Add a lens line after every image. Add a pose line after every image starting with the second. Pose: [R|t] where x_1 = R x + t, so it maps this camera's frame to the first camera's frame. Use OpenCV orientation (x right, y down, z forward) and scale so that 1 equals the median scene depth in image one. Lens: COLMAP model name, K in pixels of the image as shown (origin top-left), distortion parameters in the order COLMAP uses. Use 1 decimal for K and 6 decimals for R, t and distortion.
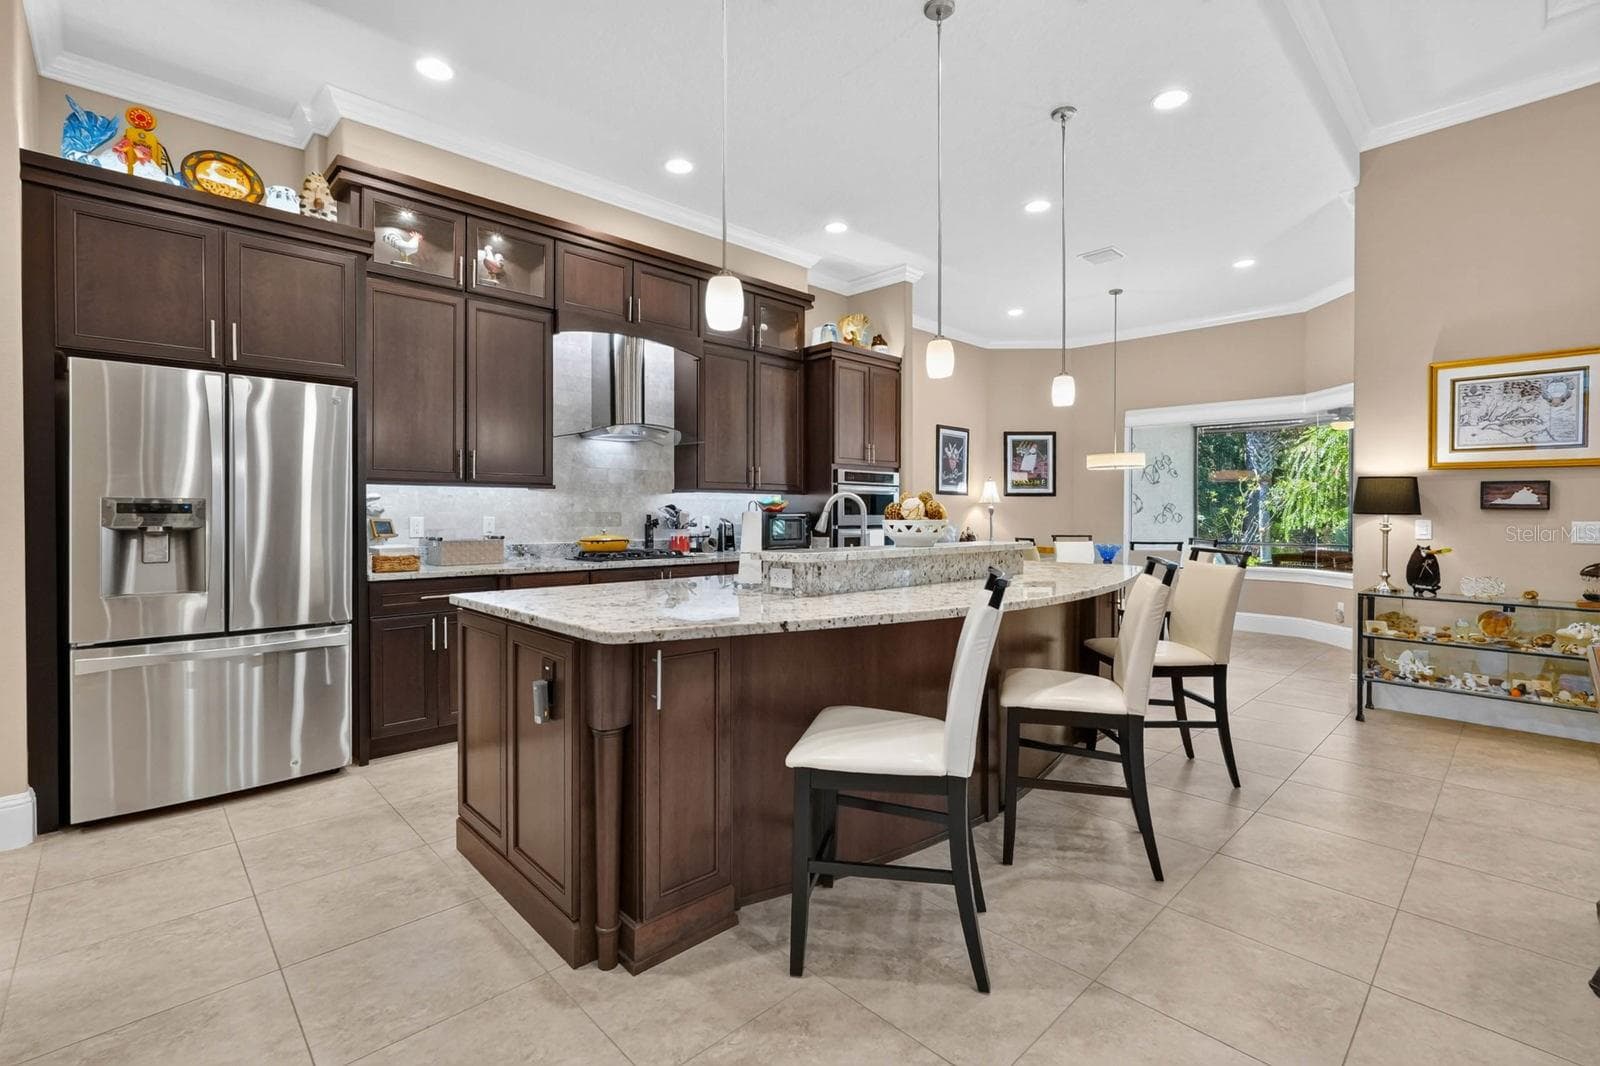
lens RADIAL K [[715.5, 0, 796.3], [0, 715.5, 517.5], [0, 0, 1]] dist [-0.007416, 0.000464]
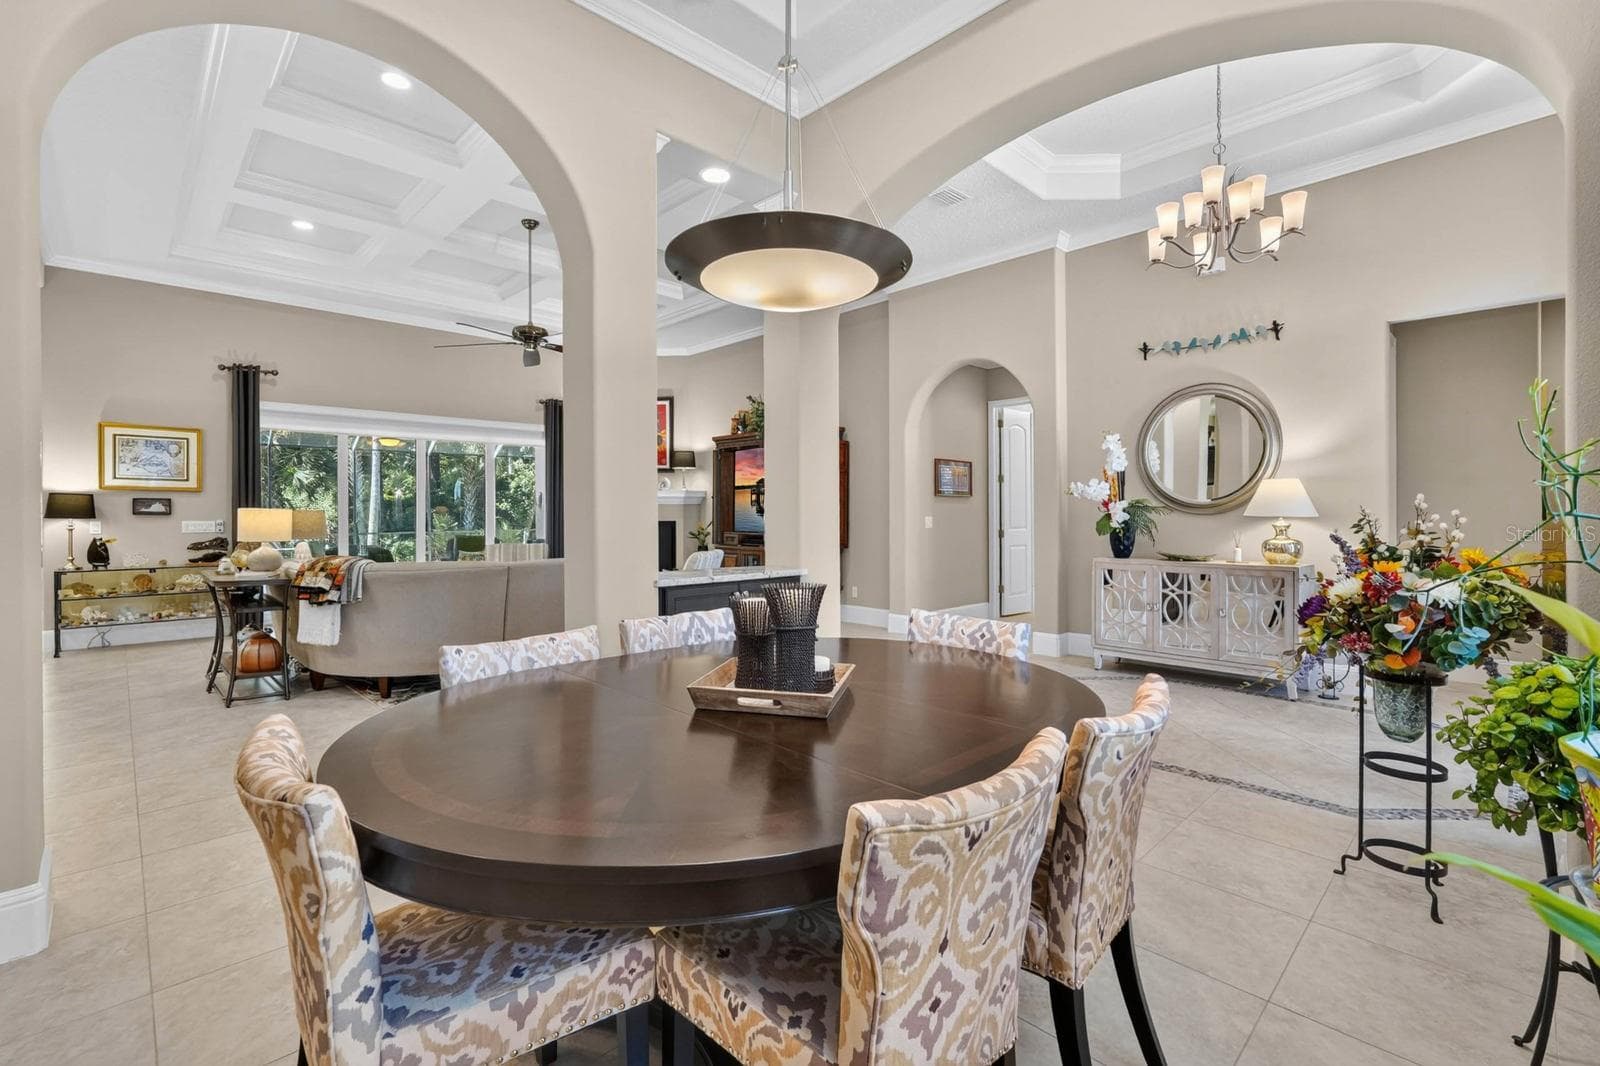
lens RADIAL K [[715.5, 0, 796.3], [0, 715.5, 517.5], [0, 0, 1]] dist [-0.007416, 0.000464]
pose [[-0.009906, -0.010778, 0.999893, -0.669456], [0.011608, 0.999873, 0.010893, -0.004158], [-0.999884, 0.011714, -0.009779, -0.503509]]
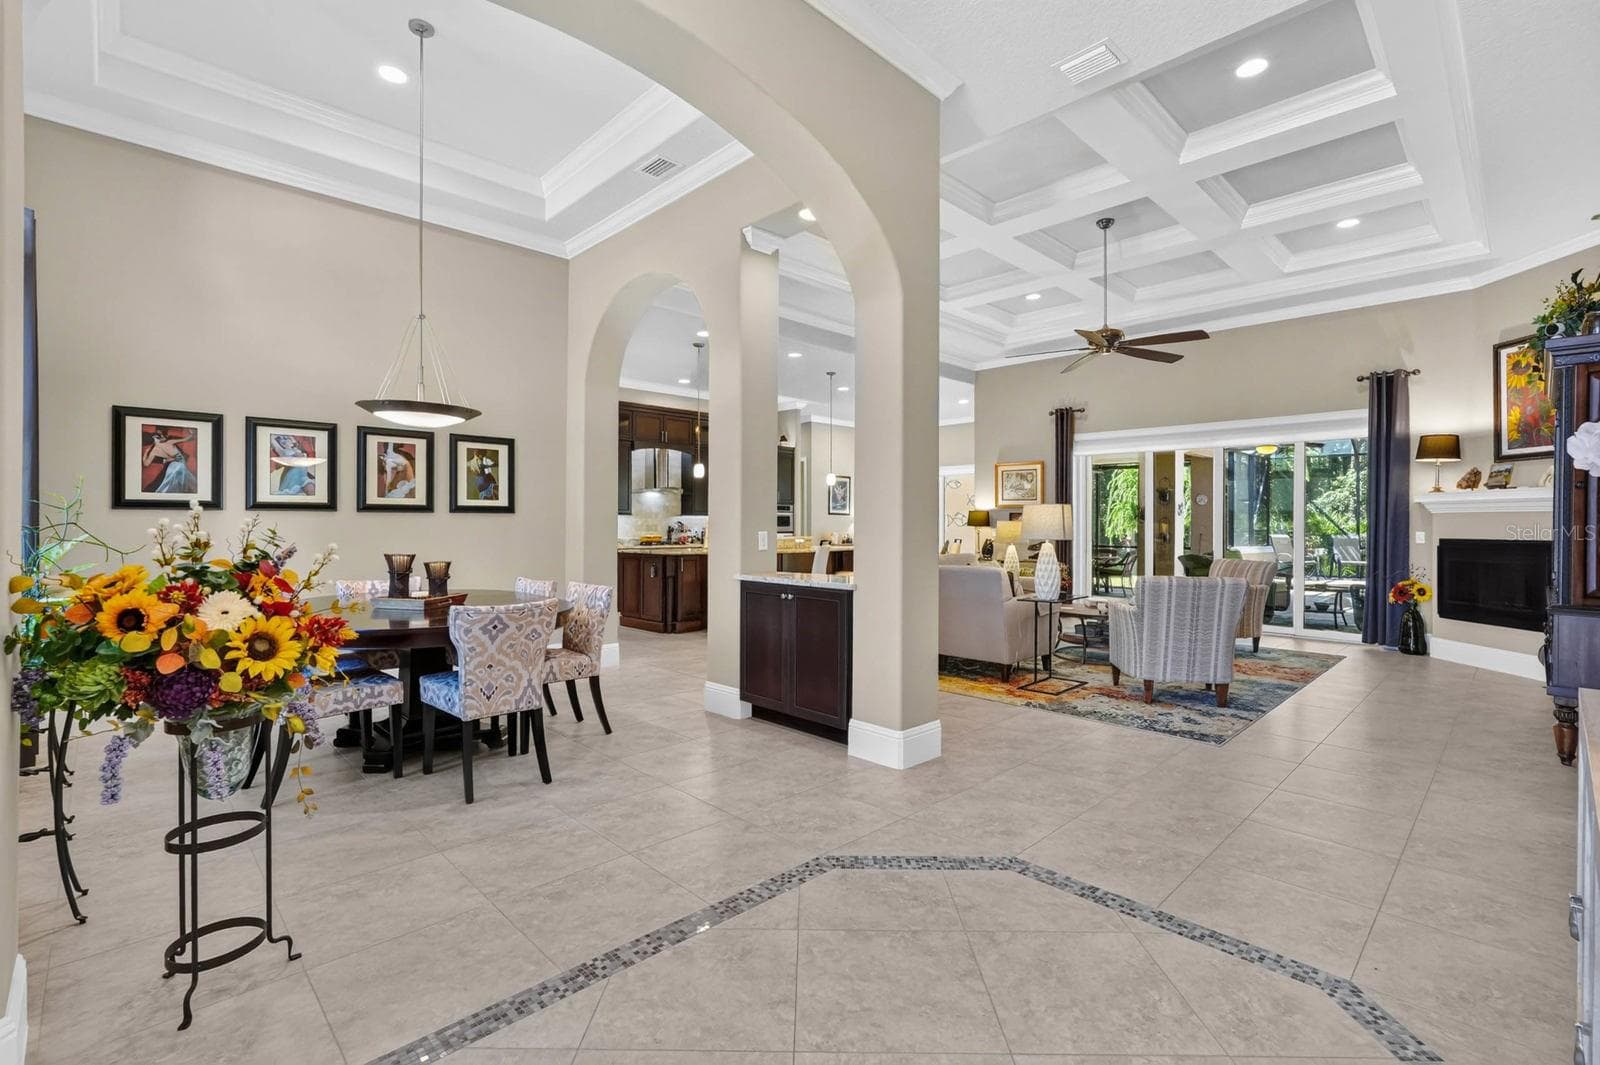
lens RADIAL K [[720.4, 0, 800.1], [0, 720.4, 527.1], [0, 0, 1]] dist [-0.023115, 0.000166]
pose [[0.999992, 0.000573, 0.004066, 0.215330], [-0.000553, 0.999988, -0.004873, 0.011063], [-0.004069, 0.004871, 0.999980, -1.403030]]
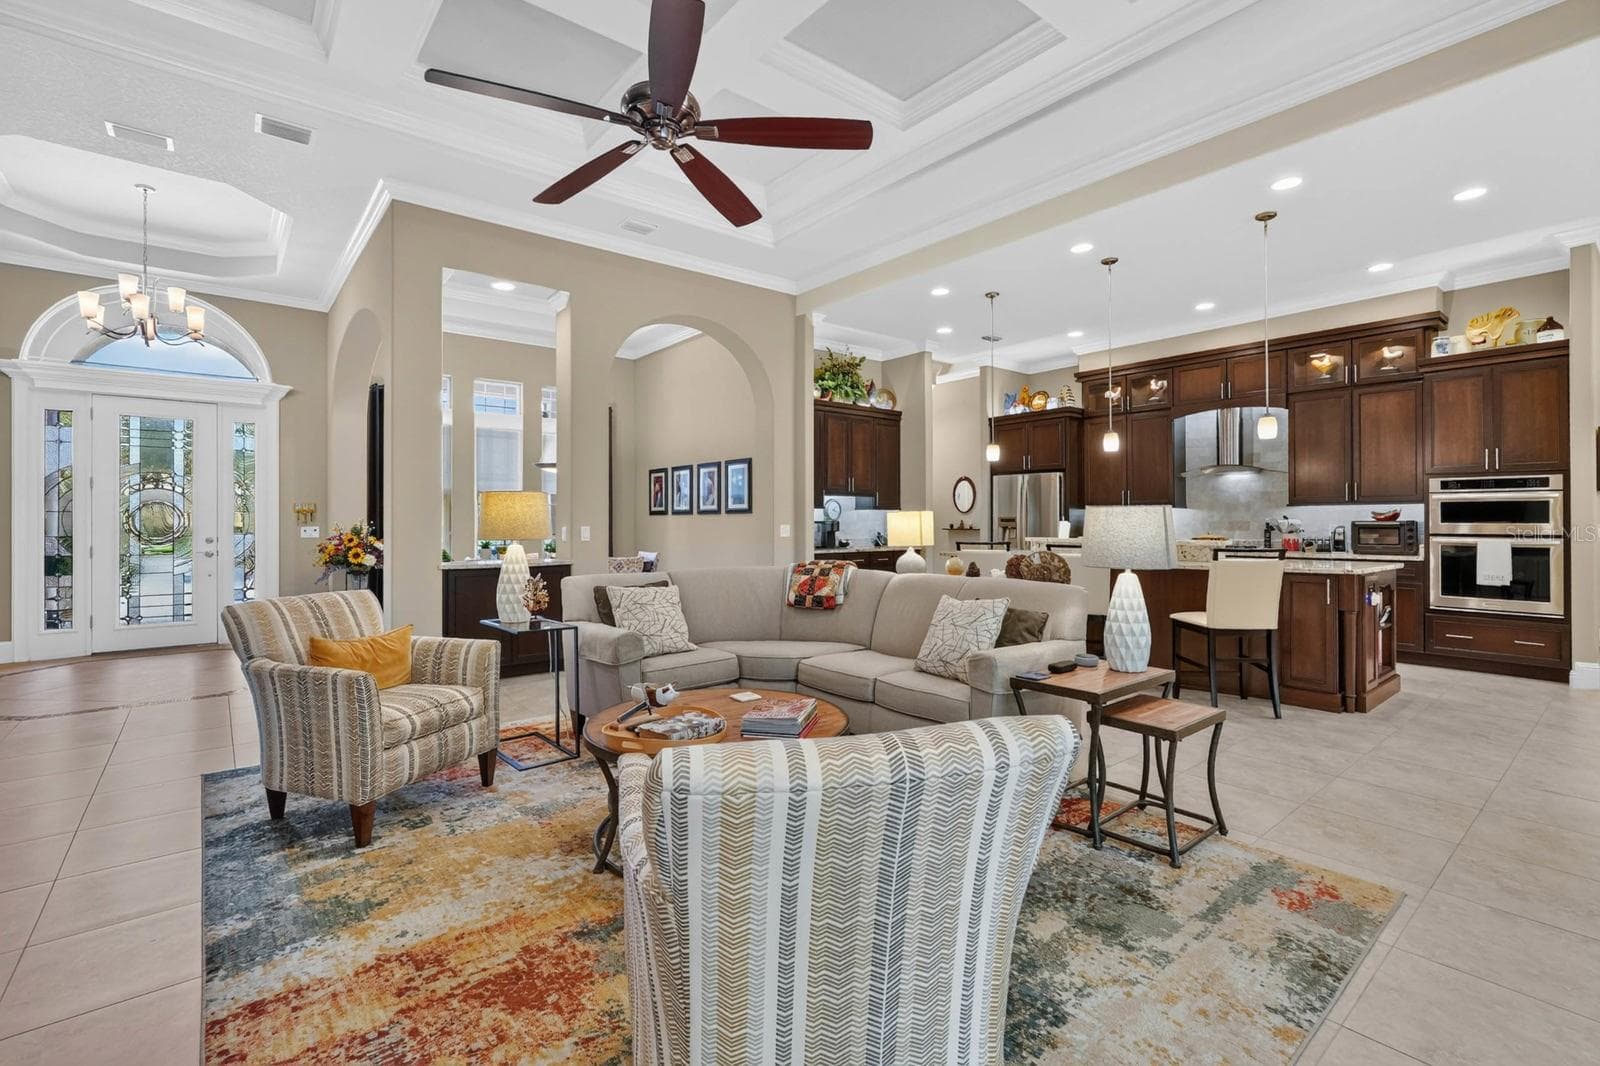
lens RADIAL K [[727.7, 0, 802.3], [0, 727.7, 516.6], [0, 0, 1]] dist [-0.021155, 0.010997]
pose [[-0.076001, -0.007993, -0.997076, 1.495139], [-0.006091, 0.999953, -0.007552, 0.000688], [0.997089, 0.005500, -0.076046, 0.212633]]
